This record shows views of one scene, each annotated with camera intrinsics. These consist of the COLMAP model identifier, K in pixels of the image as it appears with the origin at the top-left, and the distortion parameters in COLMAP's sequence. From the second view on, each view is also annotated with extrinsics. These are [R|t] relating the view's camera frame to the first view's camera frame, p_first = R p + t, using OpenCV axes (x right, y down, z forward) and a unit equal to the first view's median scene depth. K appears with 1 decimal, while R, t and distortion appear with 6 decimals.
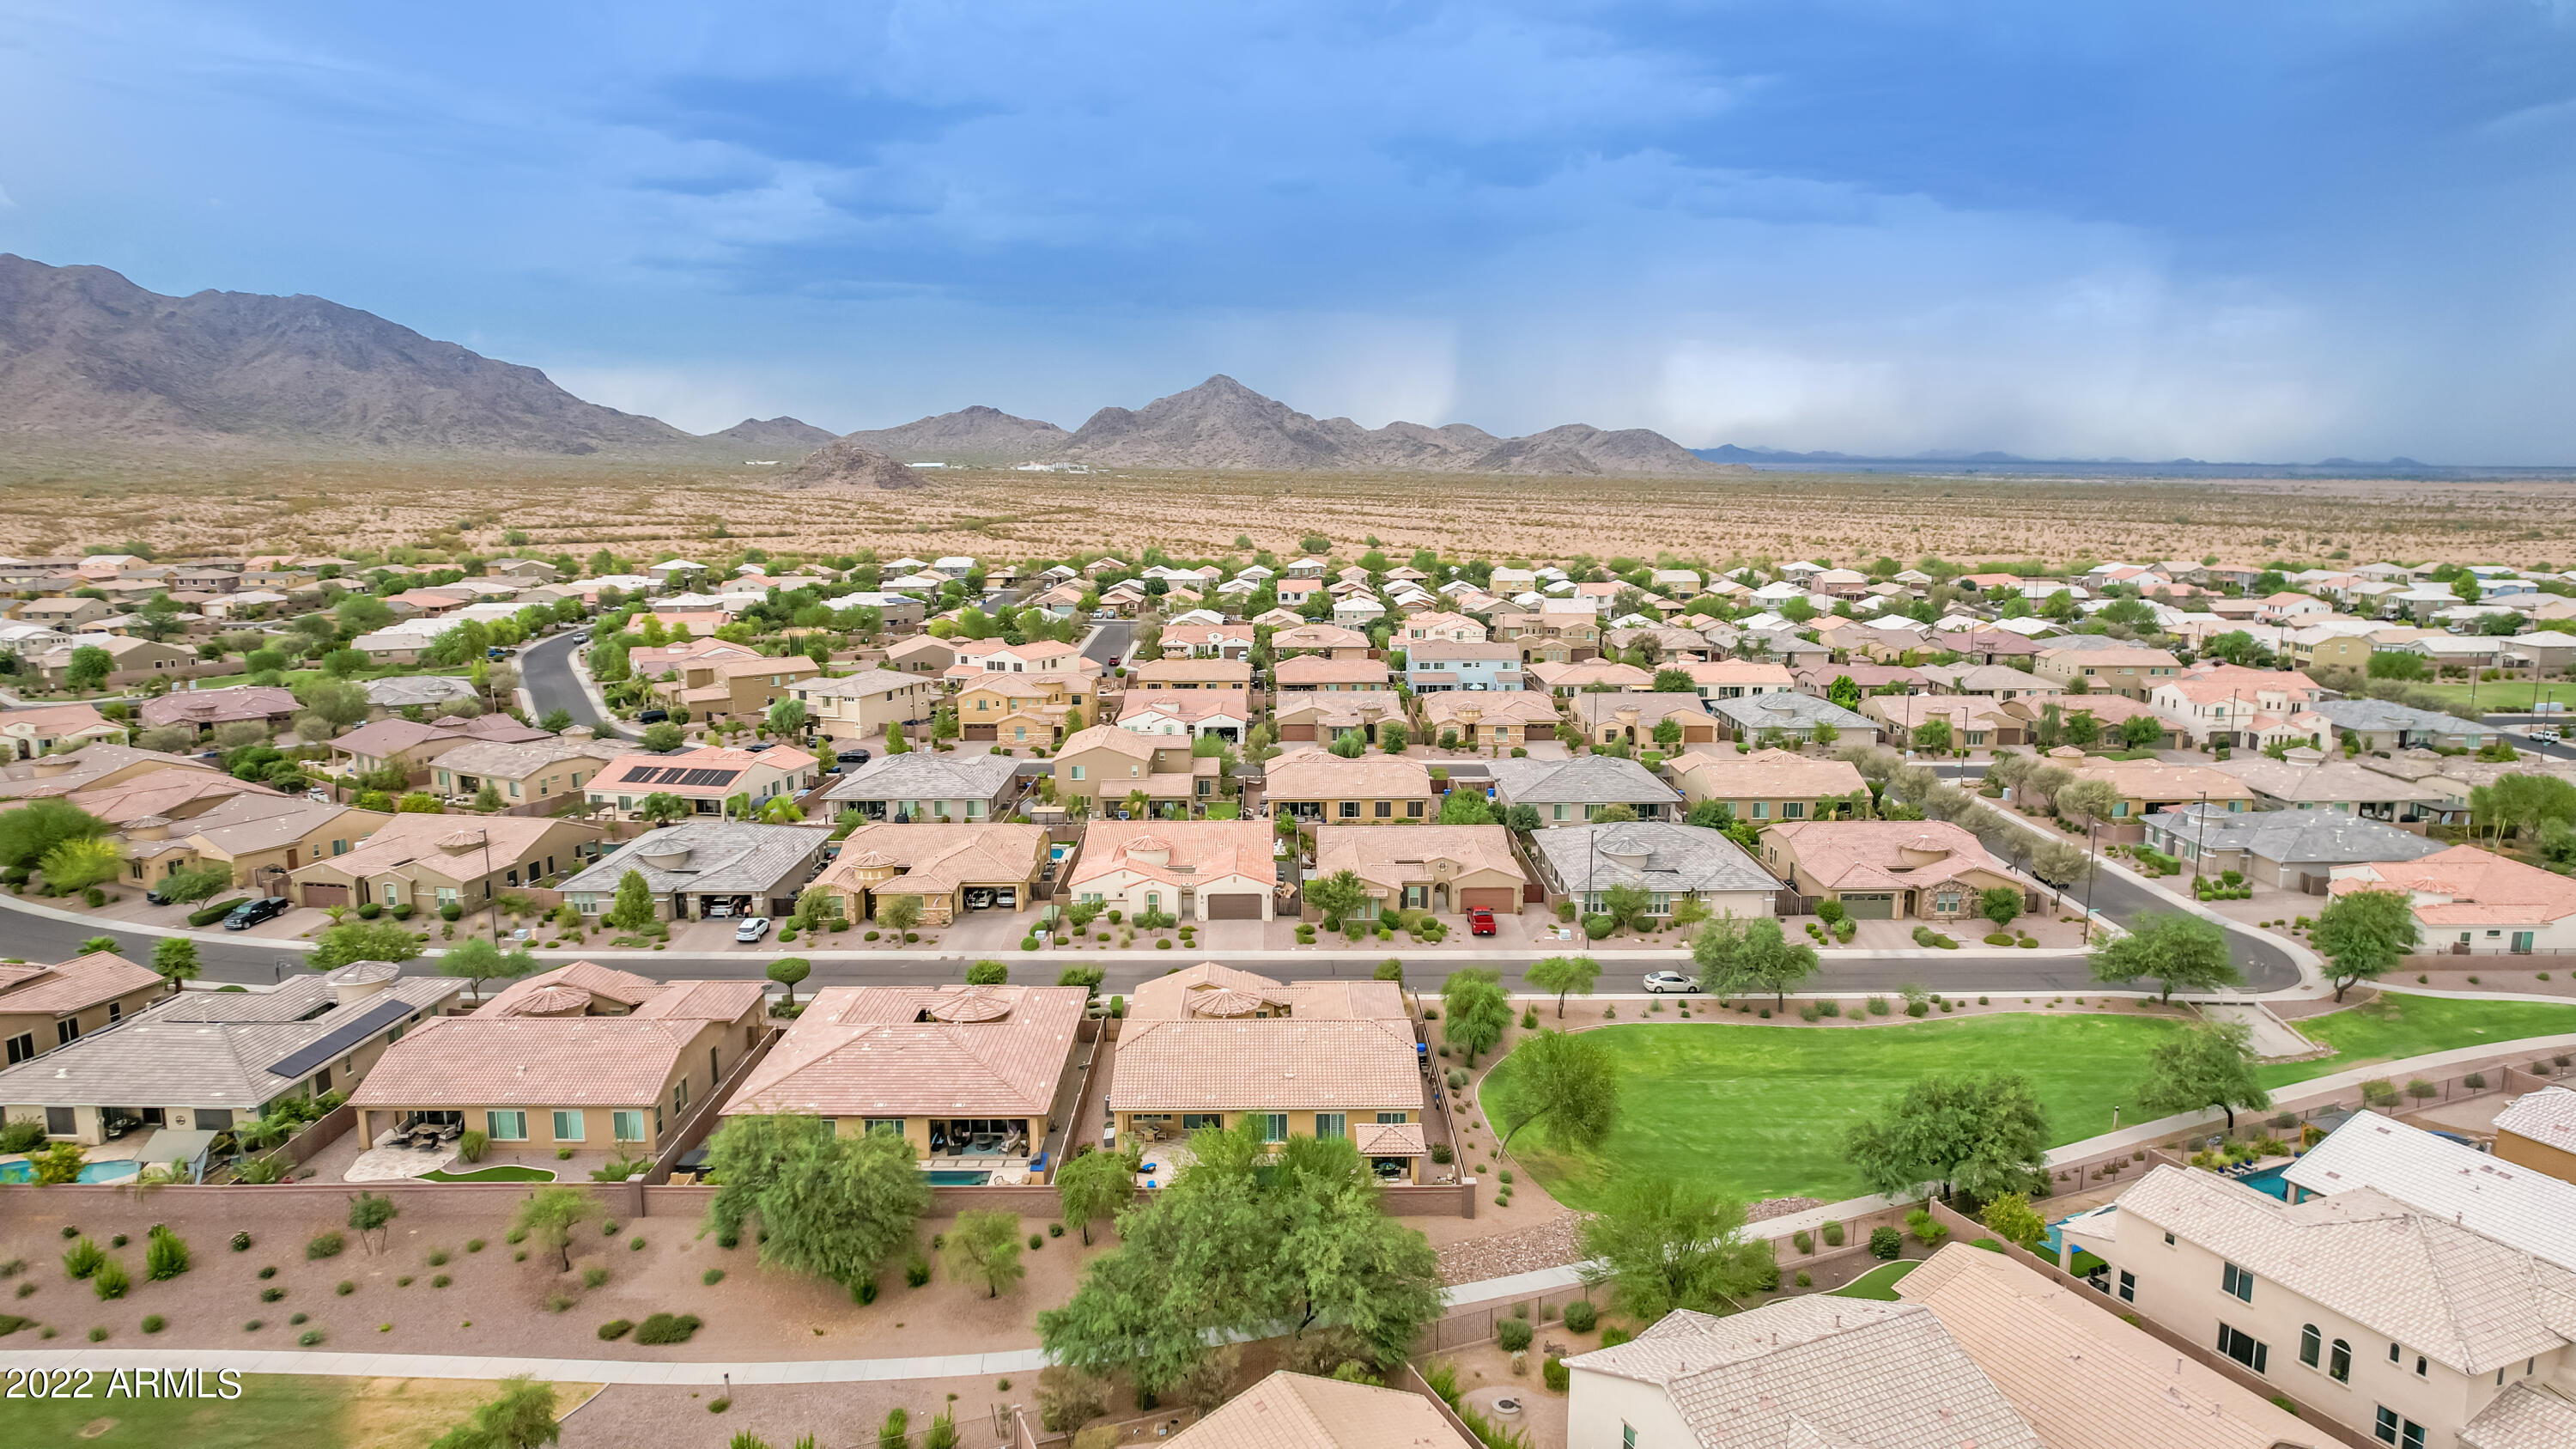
lens RADIAL K [[1656.6, 0, 1302.7], [0, 1656.6, 735.2], [0, 0, 1]] dist [-0.079490, 0.072630]
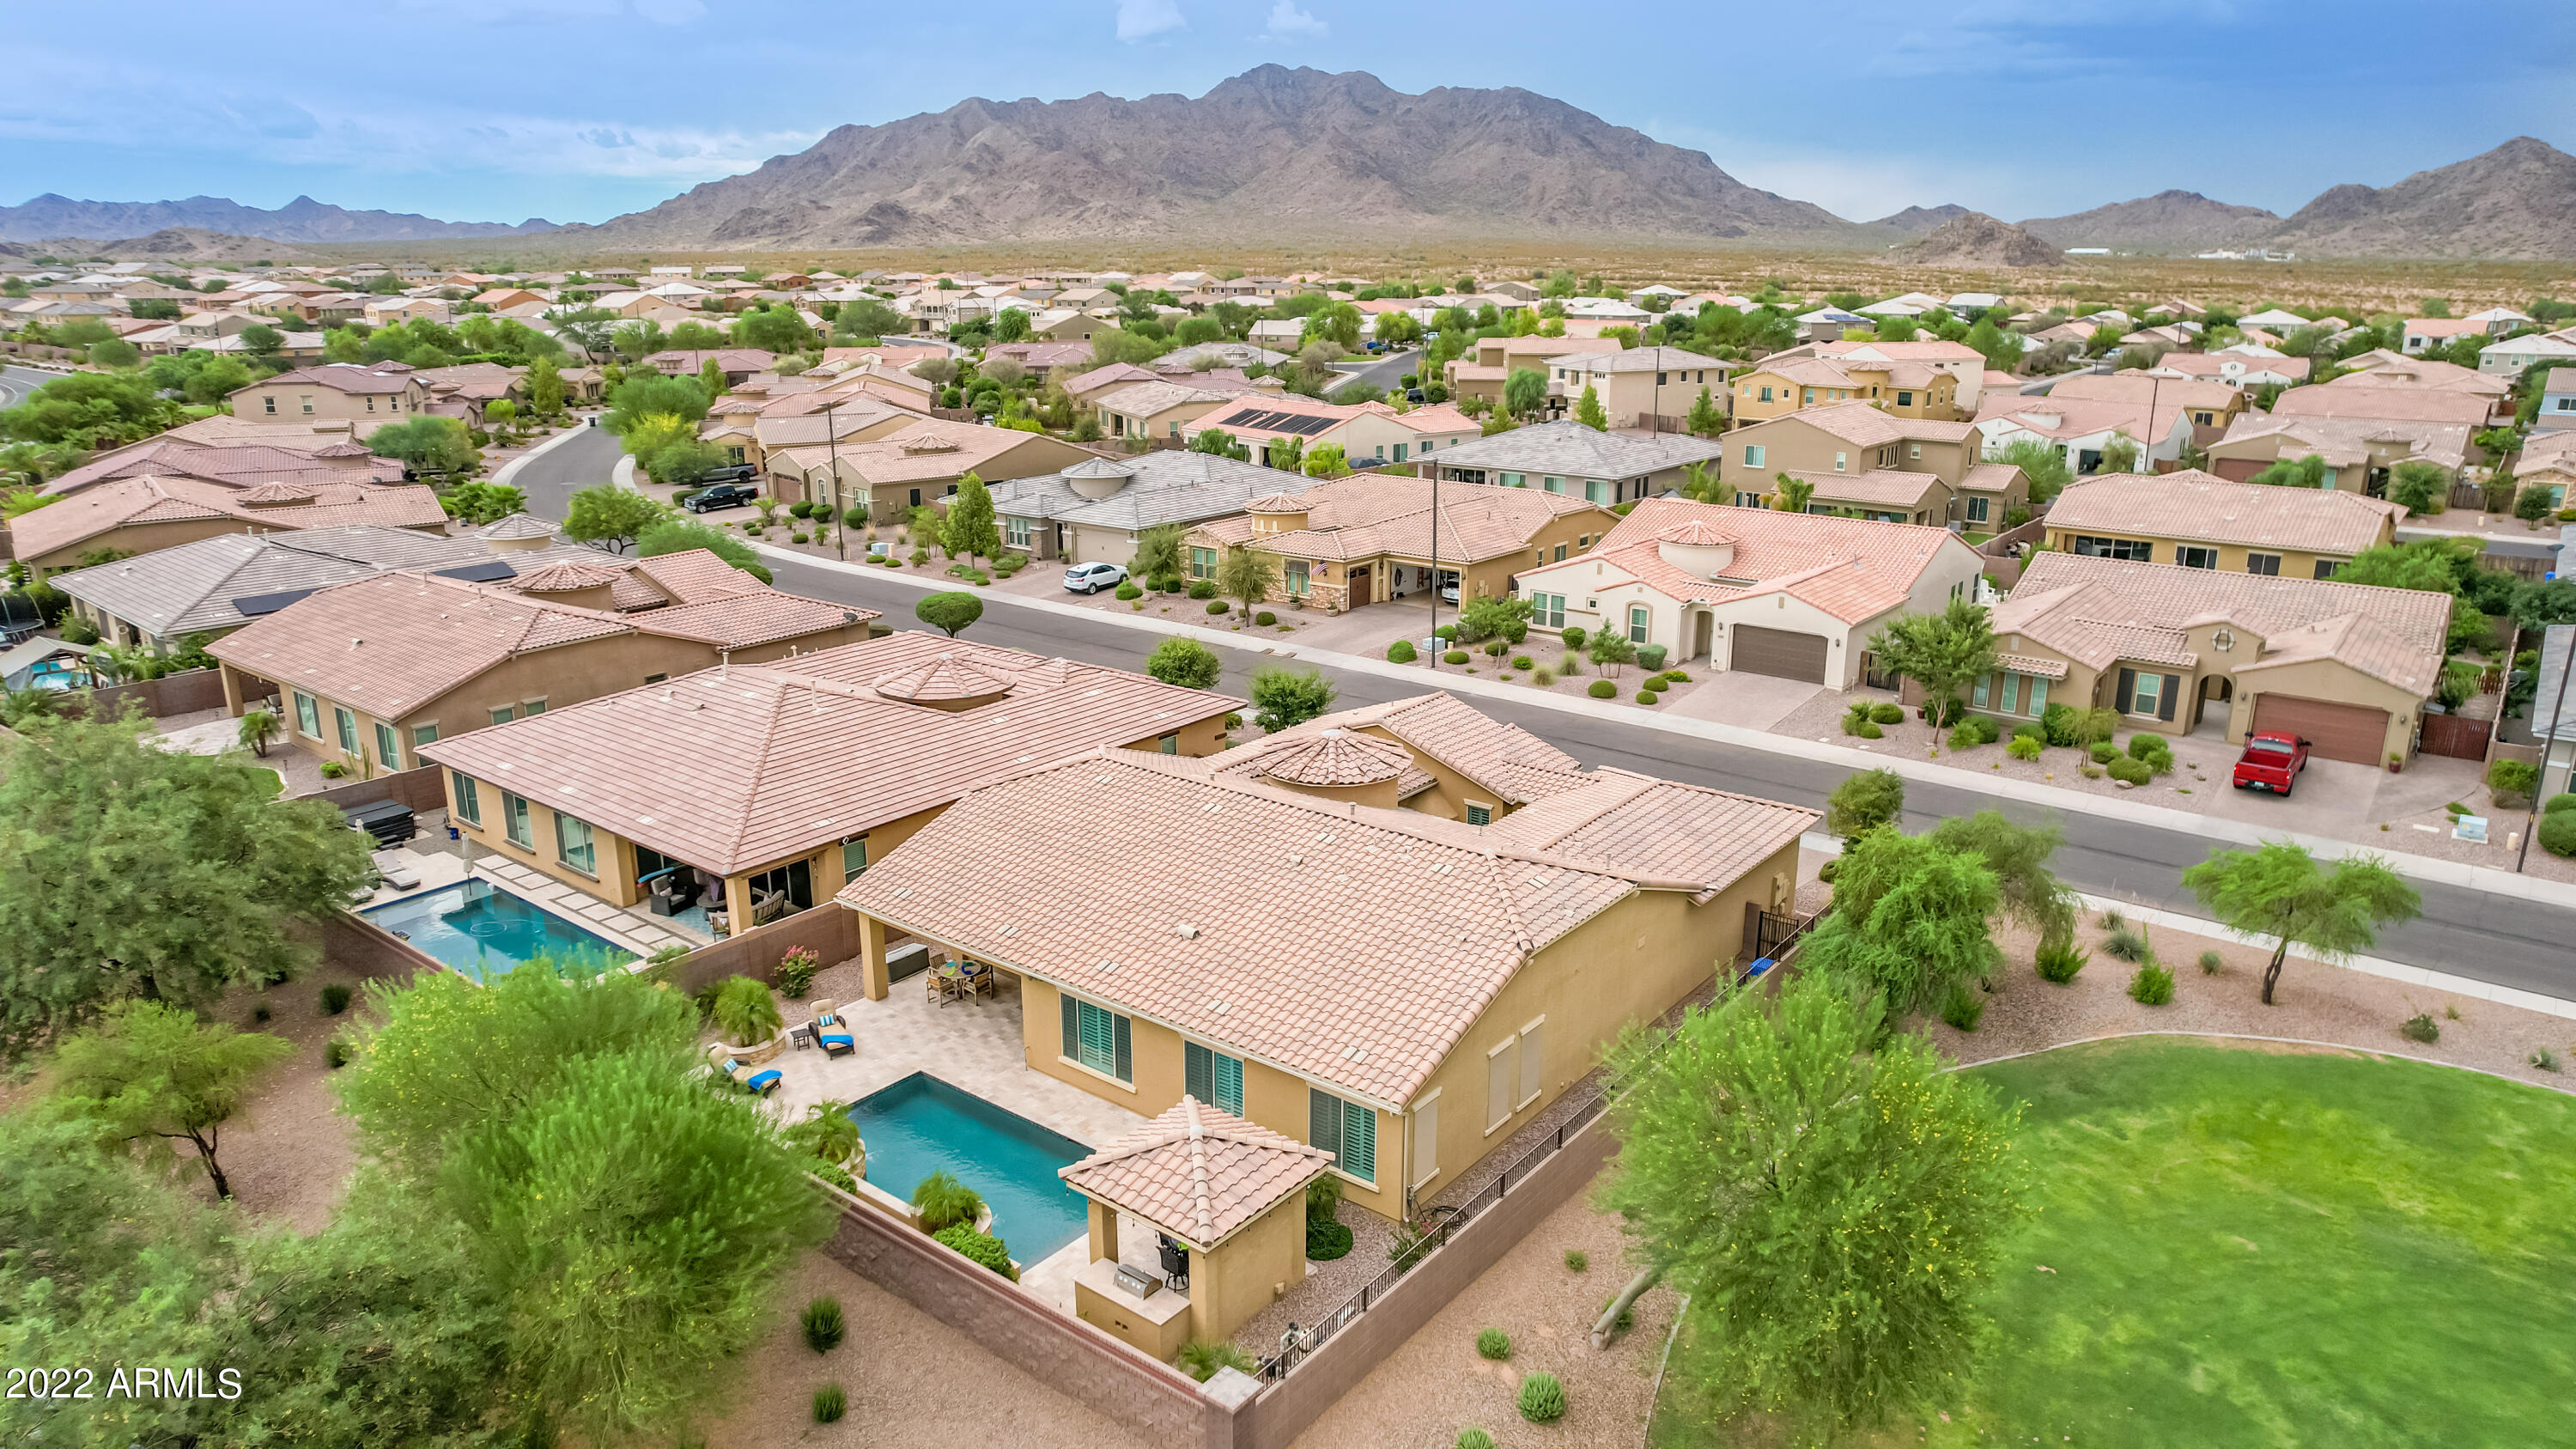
lens RADIAL K [[1656.6, 0, 1289.2], [0, 1656.6, 711.7], [0, 0, 1]] dist [-0.079490, 0.072630]
pose [[0.776328, 0.171318, -0.606601, 0.101310], [-0.107656, 0.984253, 0.140199, 0.039025], [0.621068, -0.043536, 0.782547, 0.289931]]
